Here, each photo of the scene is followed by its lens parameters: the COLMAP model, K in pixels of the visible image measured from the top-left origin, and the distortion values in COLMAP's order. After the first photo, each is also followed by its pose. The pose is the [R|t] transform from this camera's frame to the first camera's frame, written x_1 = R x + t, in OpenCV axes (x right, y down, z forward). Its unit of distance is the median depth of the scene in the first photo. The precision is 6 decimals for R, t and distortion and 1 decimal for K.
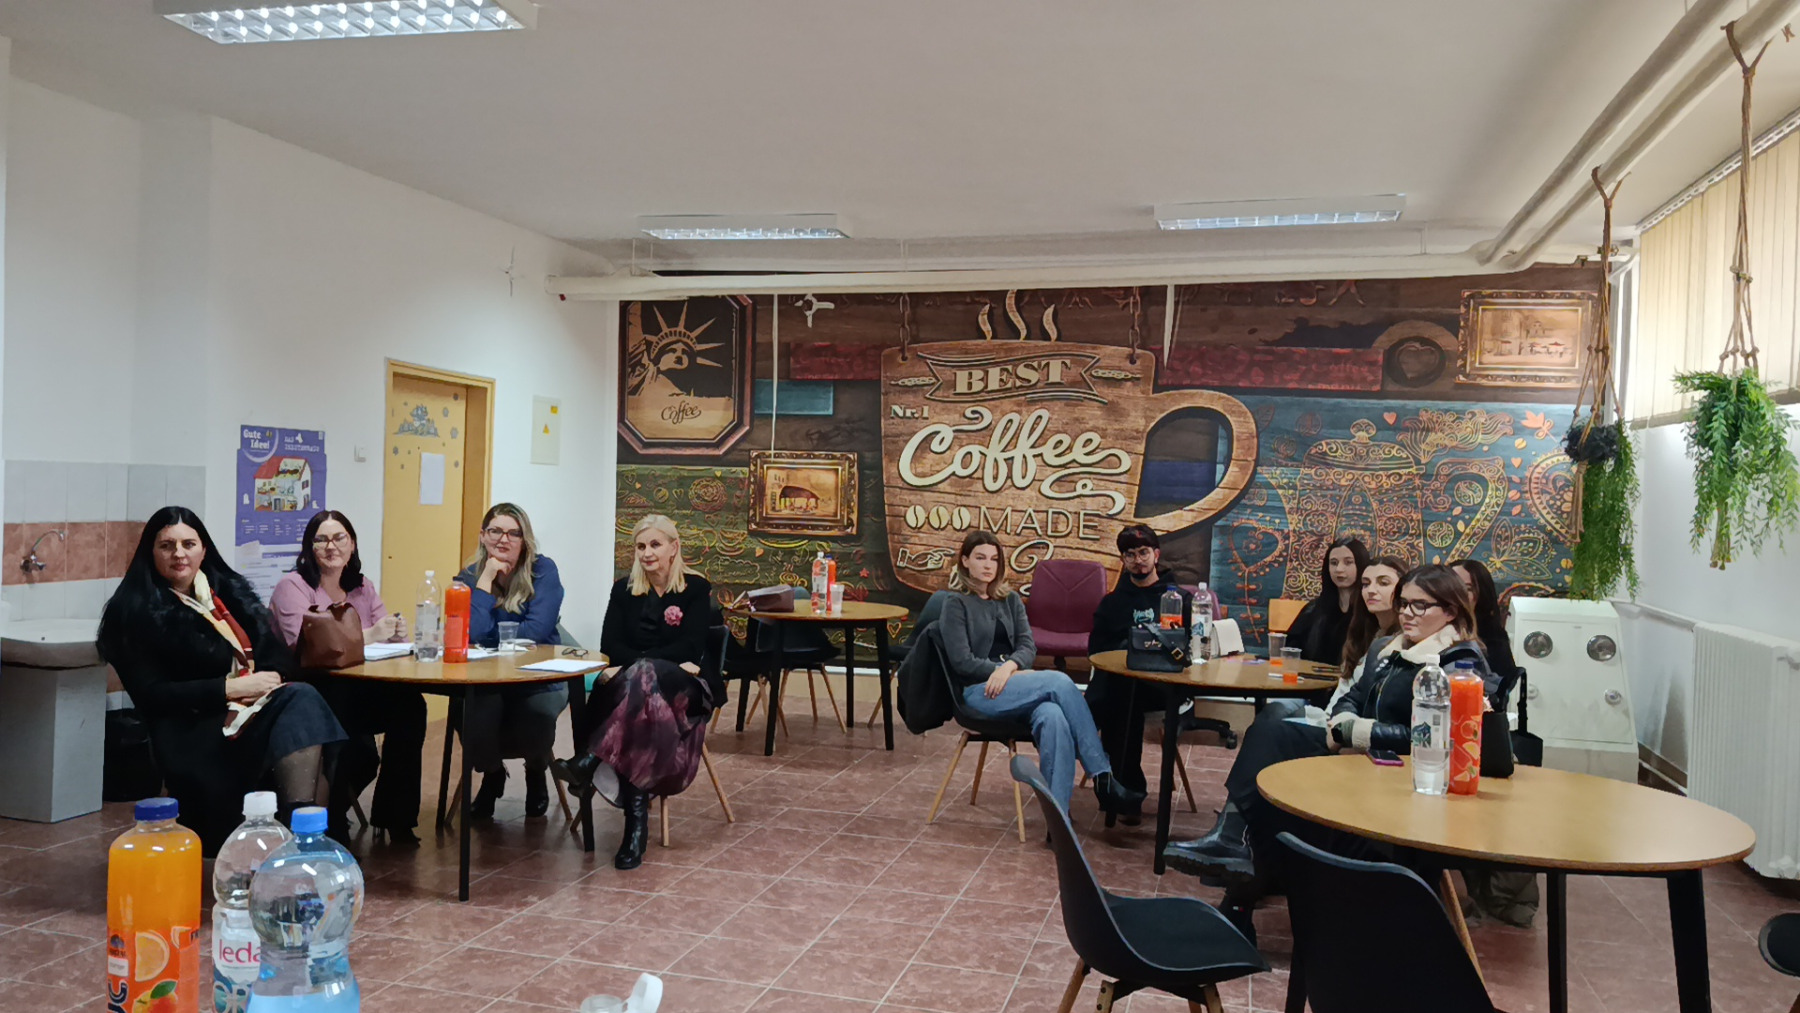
lens RADIAL K [[1251.1, 0, 864.8], [0, 1251.1, 507.8], [0, 0, 1]] dist [0.113895, -0.177795]
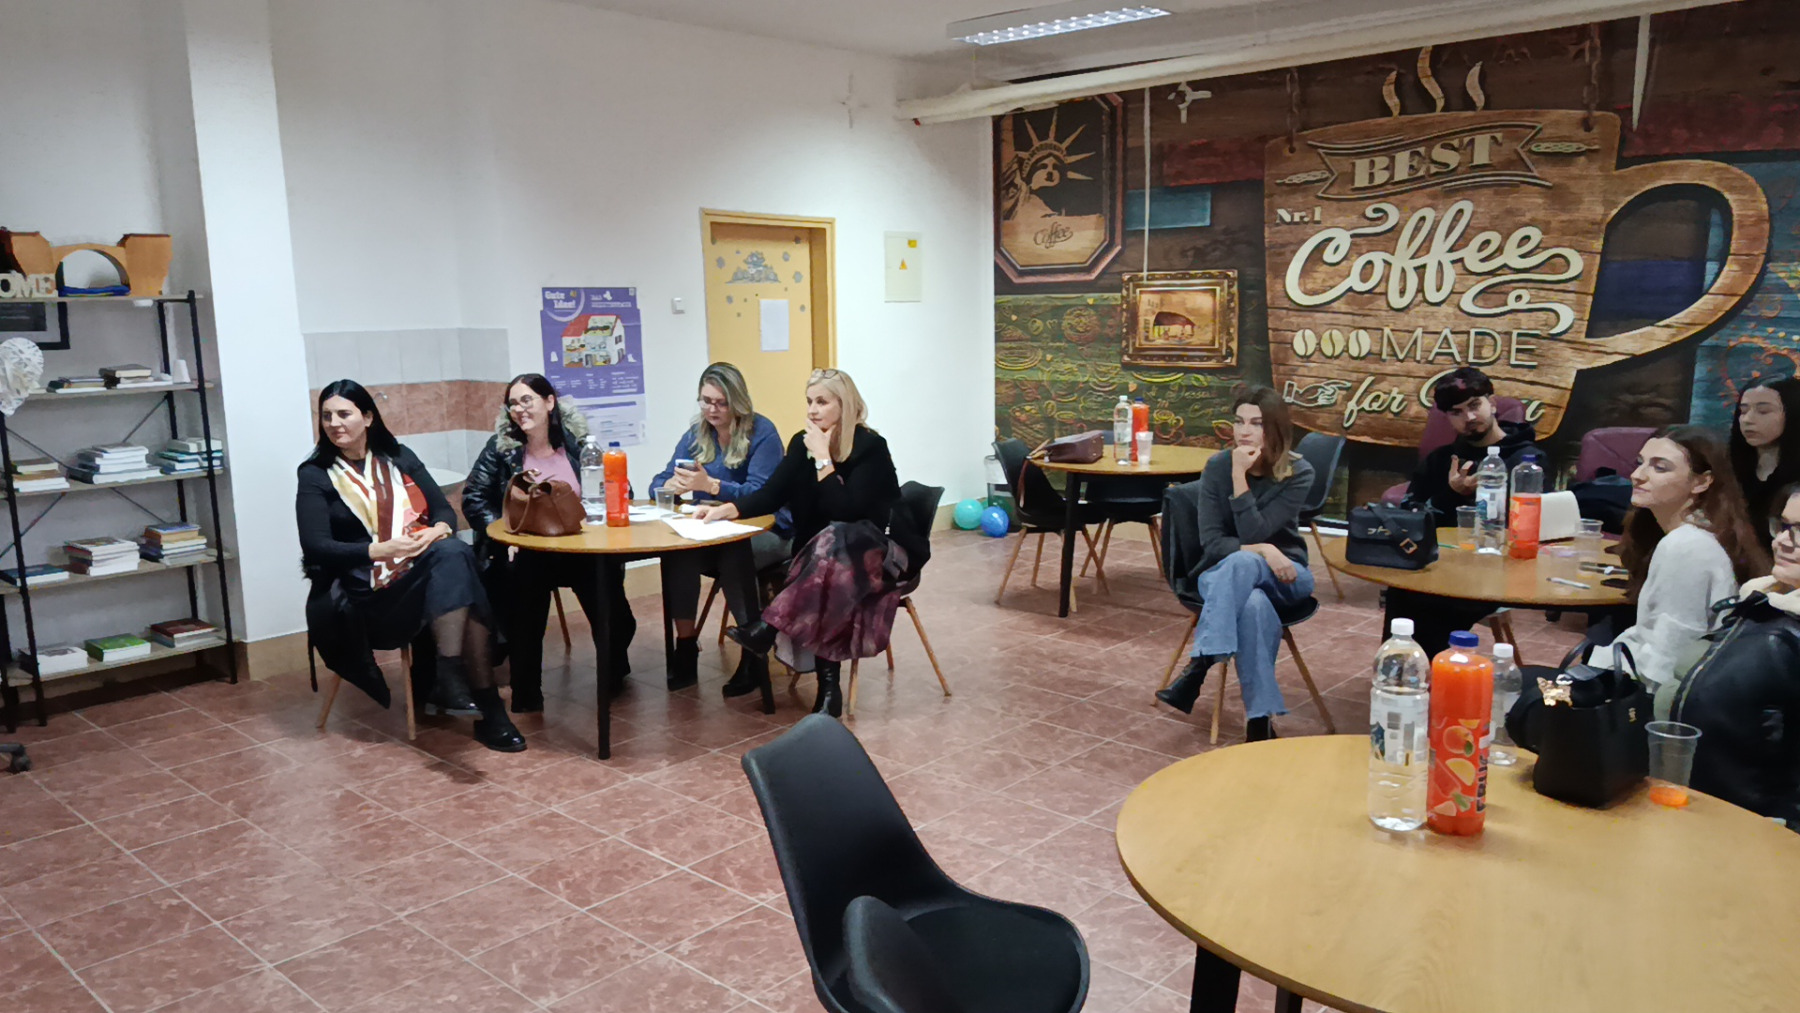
lens RADIAL K [[1251.1, 0, 864.8], [0, 1251.1, 507.8], [0, 0, 1]] dist [0.113895, -0.177795]
pose [[0.899436, 0.027236, -0.436202, 0.154491], [0.037438, 0.989587, 0.138985, -0.013174], [0.435445, -0.141338, 0.889051, 0.101601]]
